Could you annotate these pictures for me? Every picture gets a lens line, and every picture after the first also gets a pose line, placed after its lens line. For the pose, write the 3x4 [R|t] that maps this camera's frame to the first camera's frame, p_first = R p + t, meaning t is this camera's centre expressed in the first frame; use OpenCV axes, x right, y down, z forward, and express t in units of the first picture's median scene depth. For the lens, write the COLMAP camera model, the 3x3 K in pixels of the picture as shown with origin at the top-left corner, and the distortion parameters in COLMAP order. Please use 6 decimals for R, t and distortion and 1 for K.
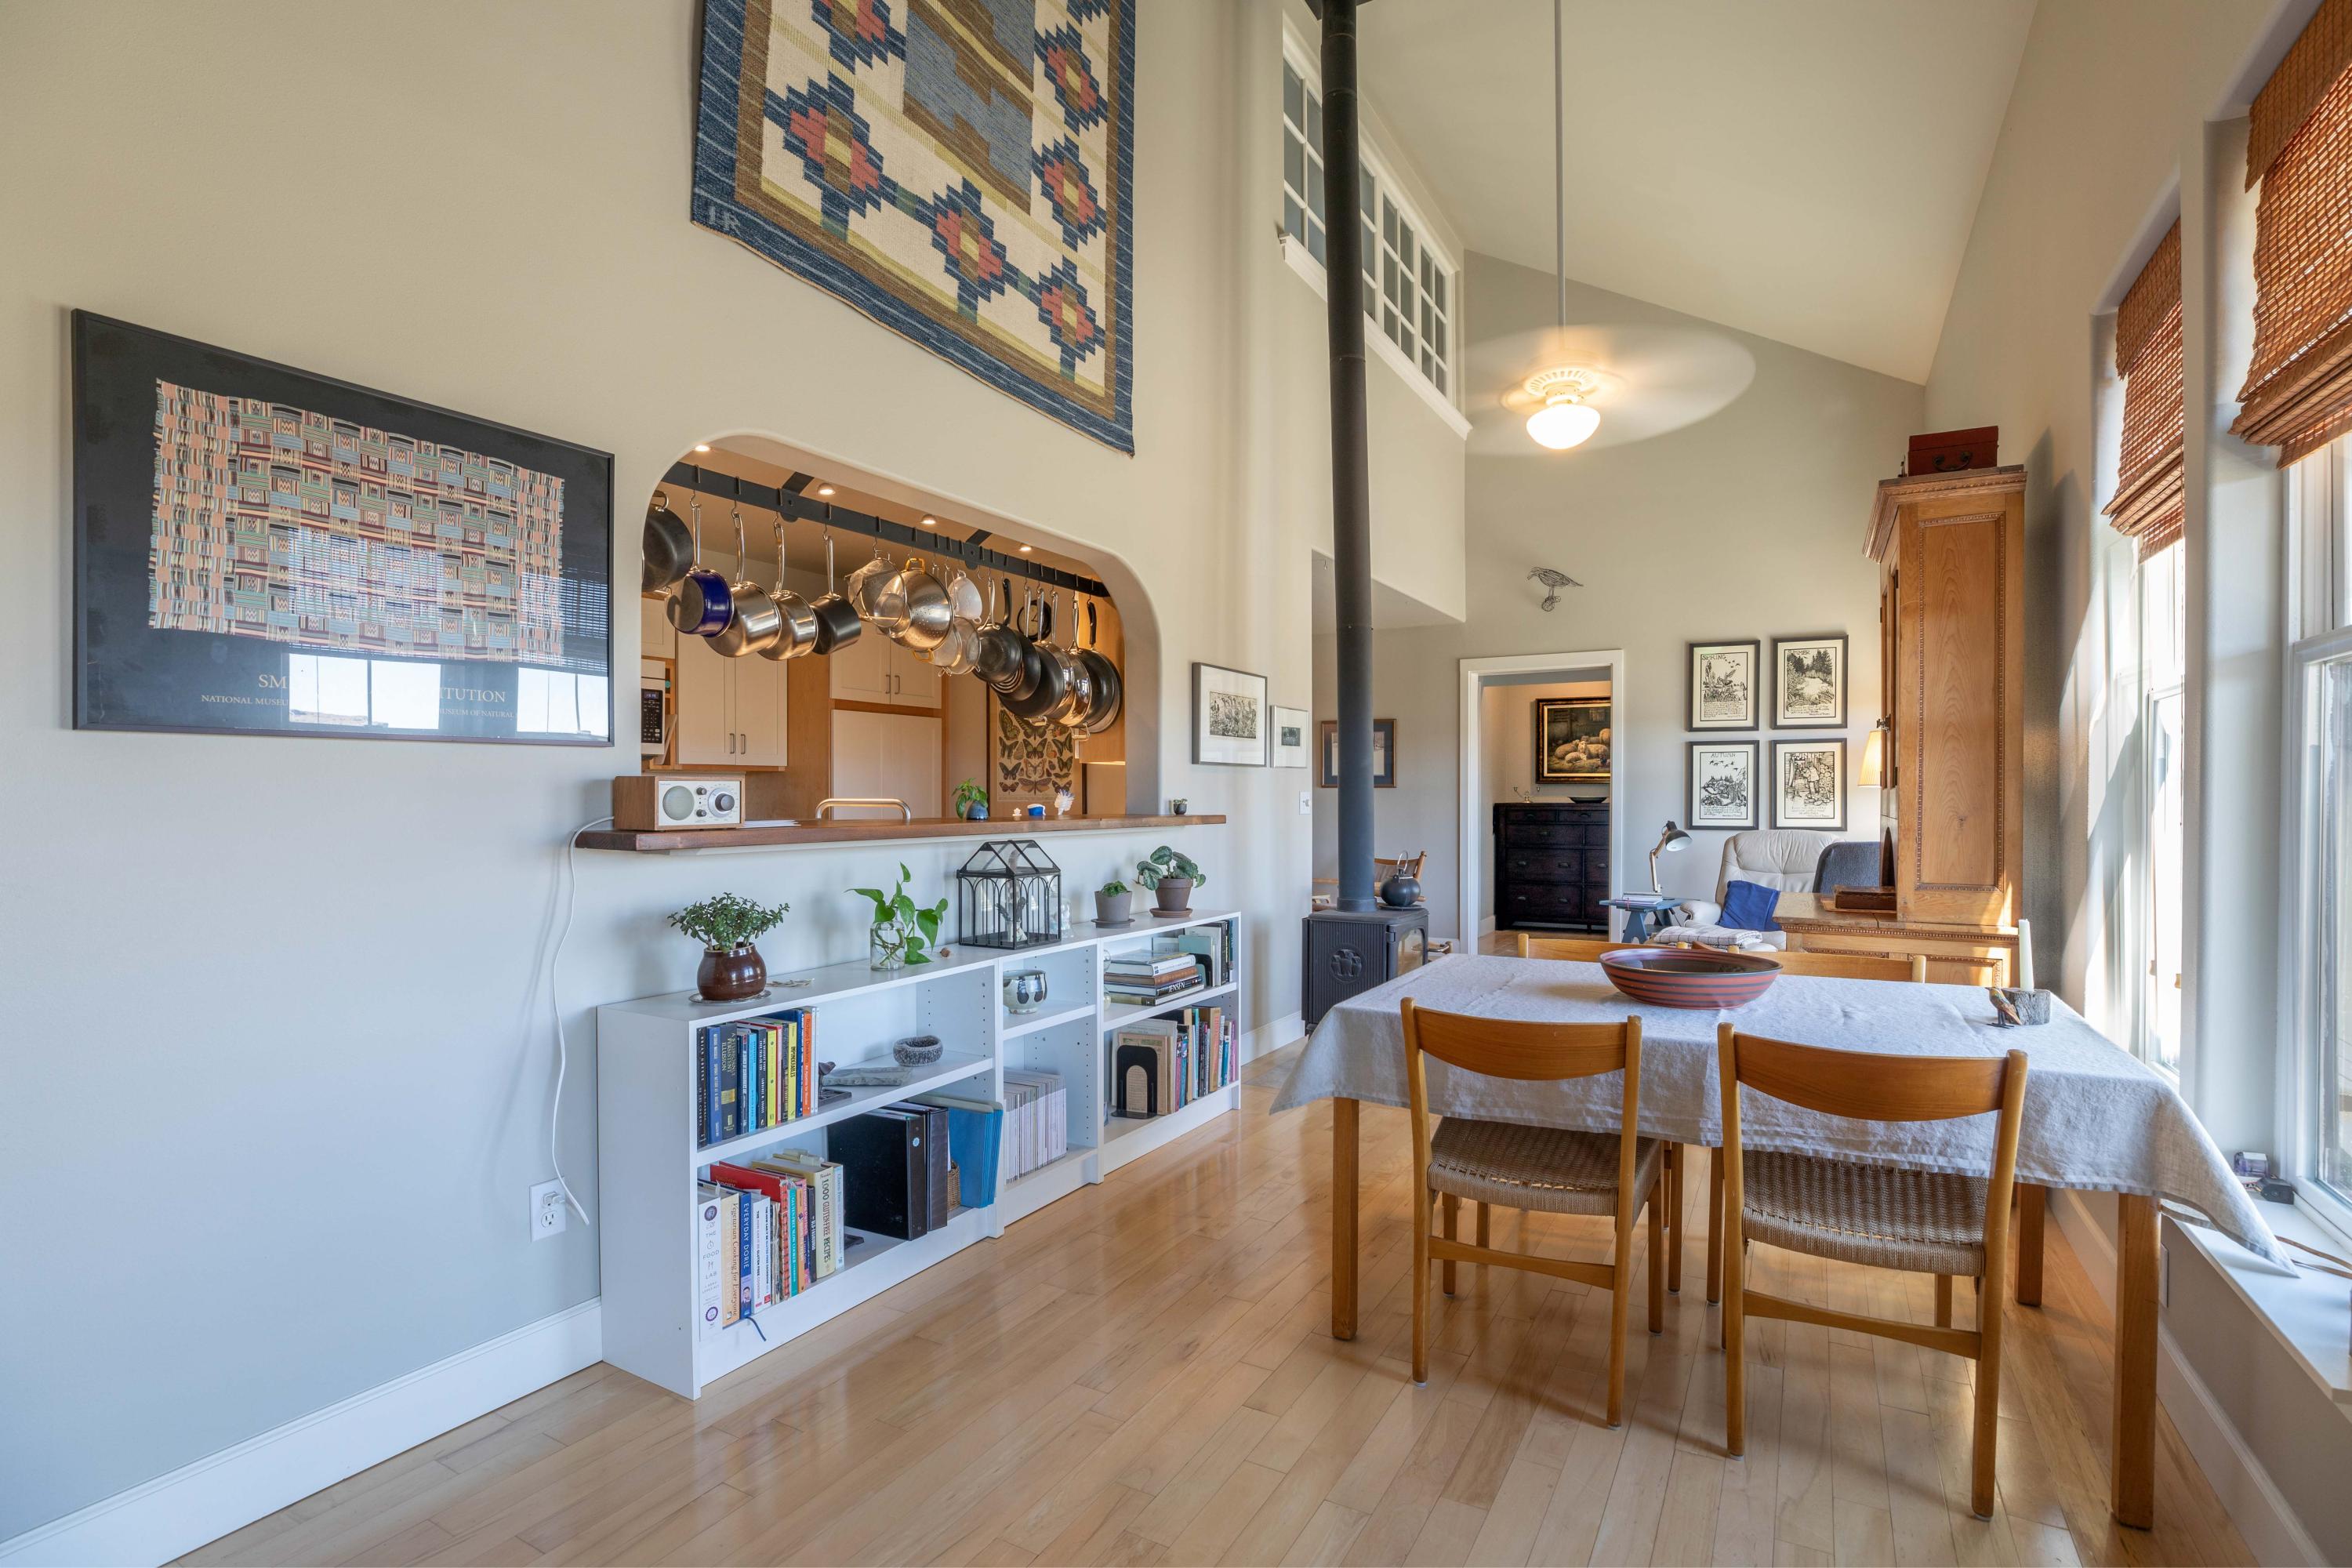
lens RADIAL K [[1102.4, 0, 1193.5], [0, 1102.4, 787.5], [0, 0, 1]] dist [0.001010, 0.001411]
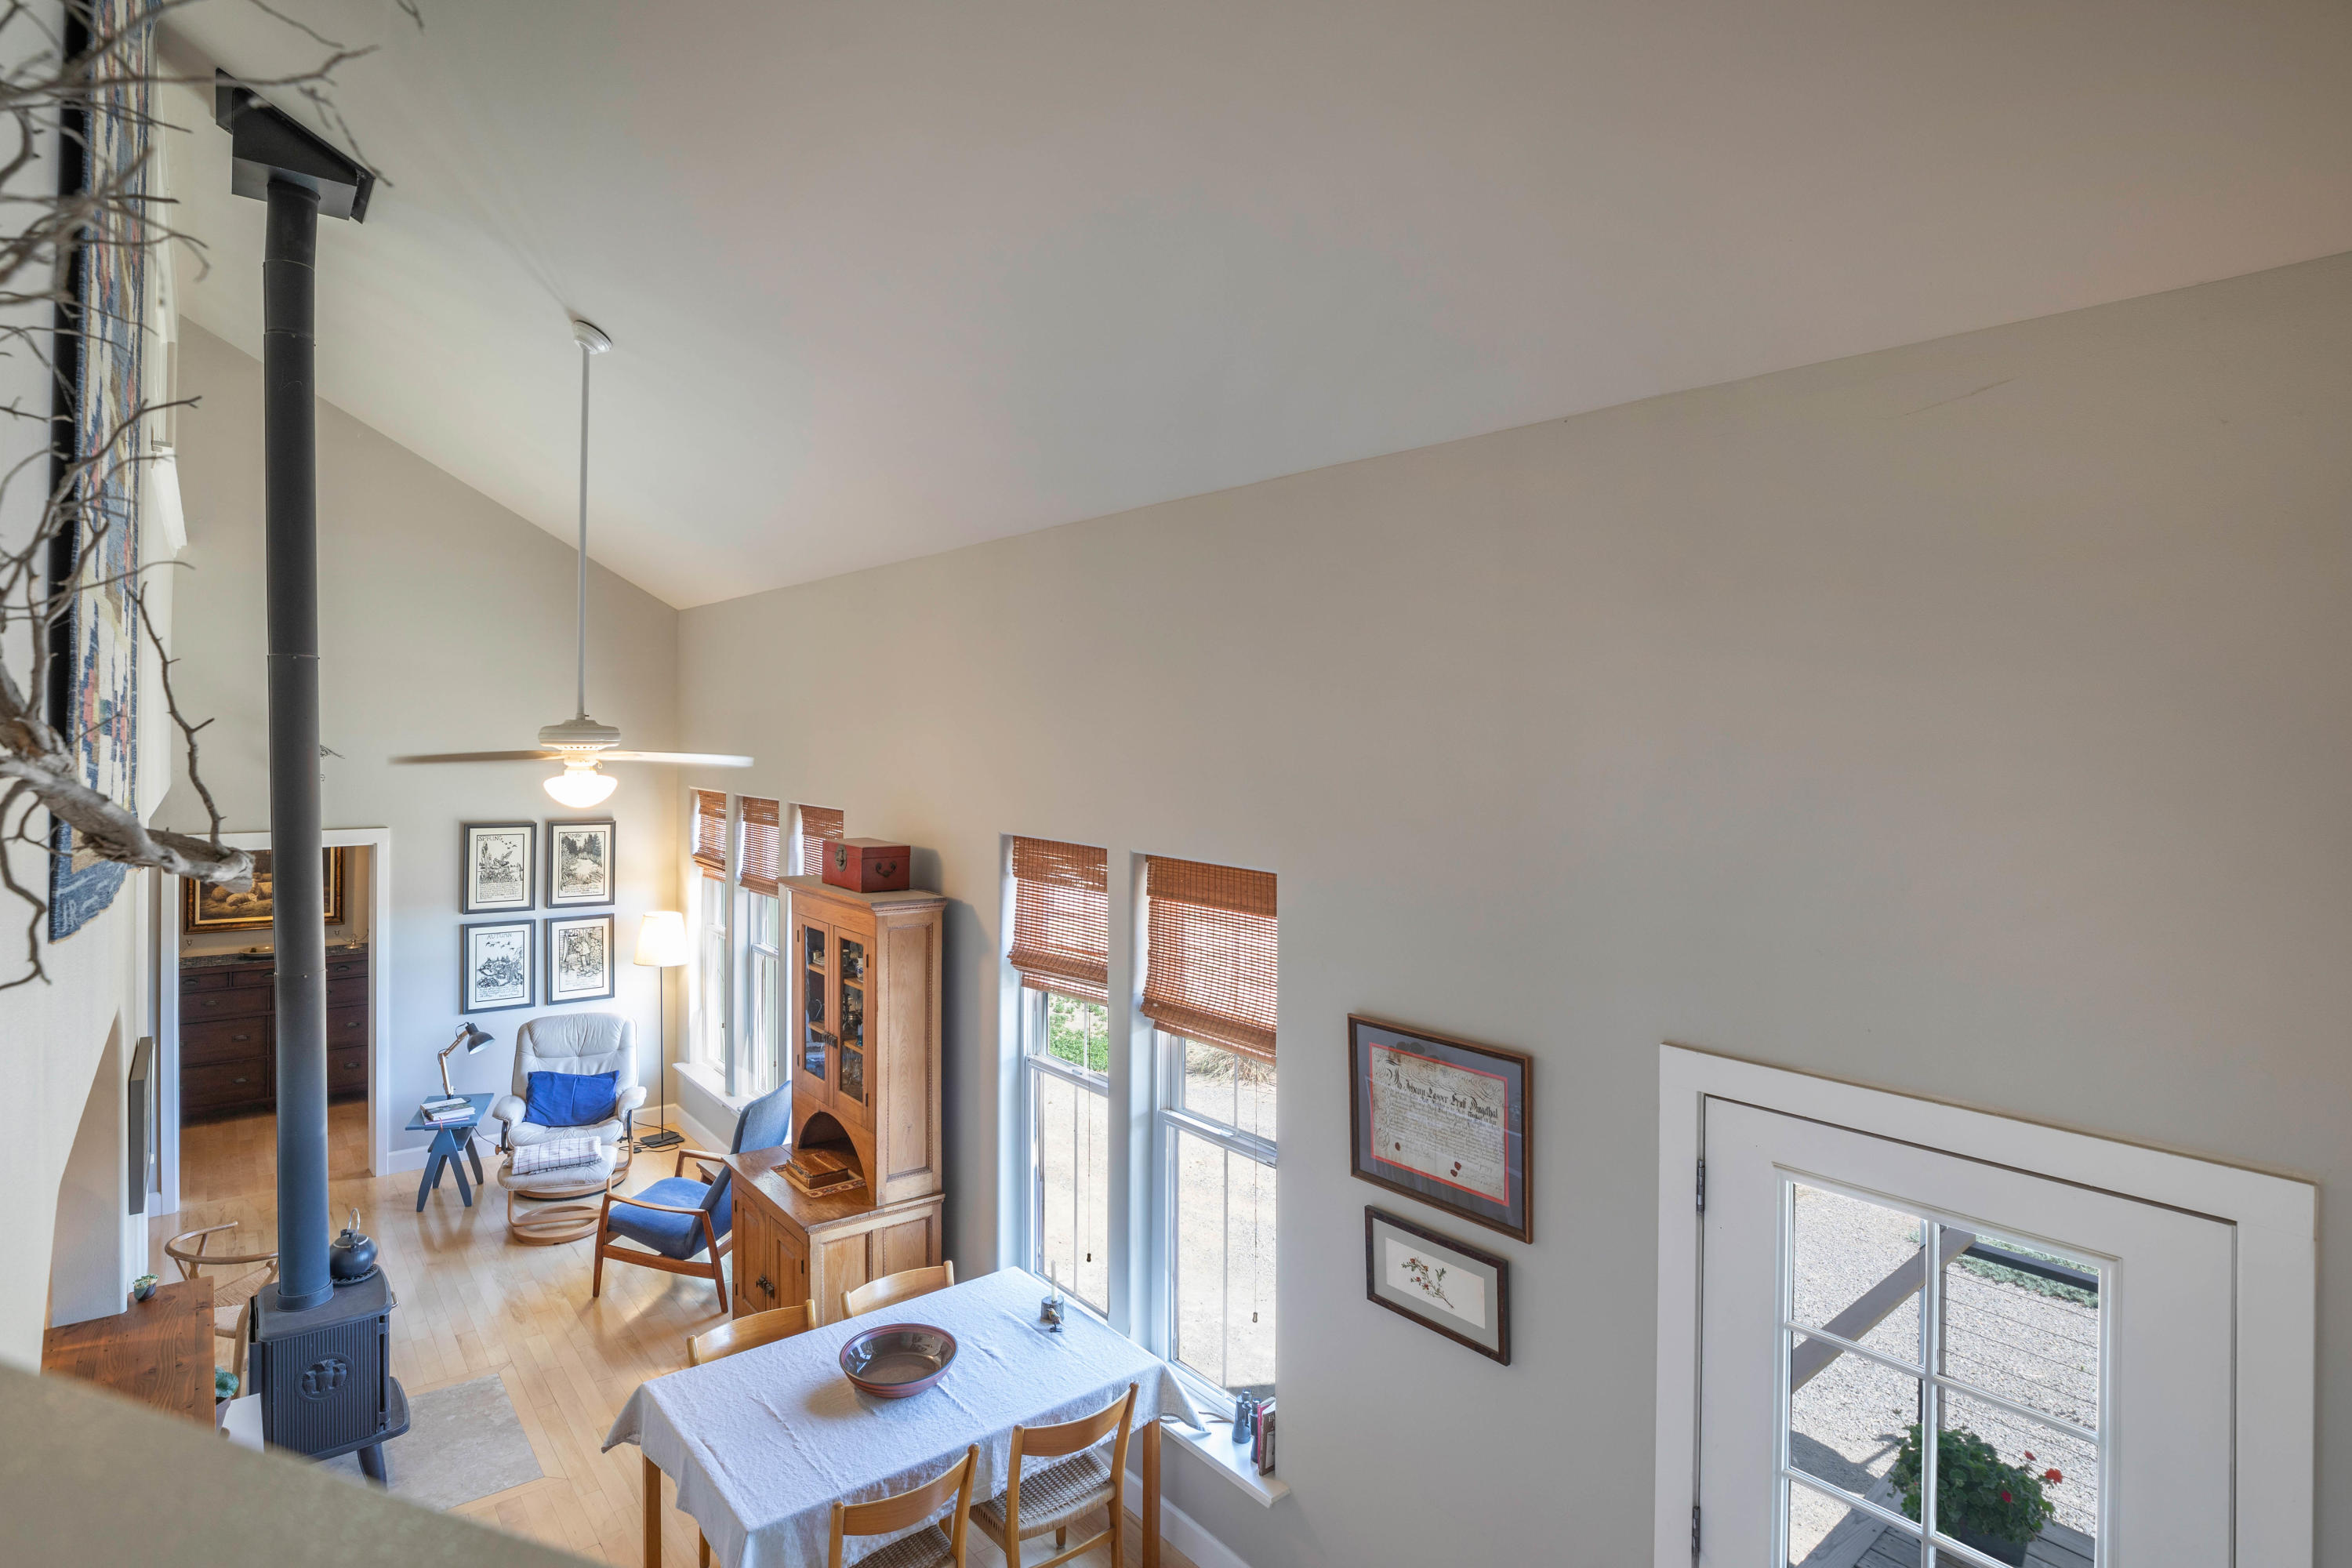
lens RADIAL K [[1161.8, 0, 1179.7], [0, 1161.8, 778.7], [0, 0, 1]] dist [-0.032844, 0.000206]
pose [[0.397882, -0.004231, 0.917427, -0.231121], [0.003045, 0.999990, 0.003291, -0.176524], [-0.917431, 0.001484, 0.397891, 0.022792]]
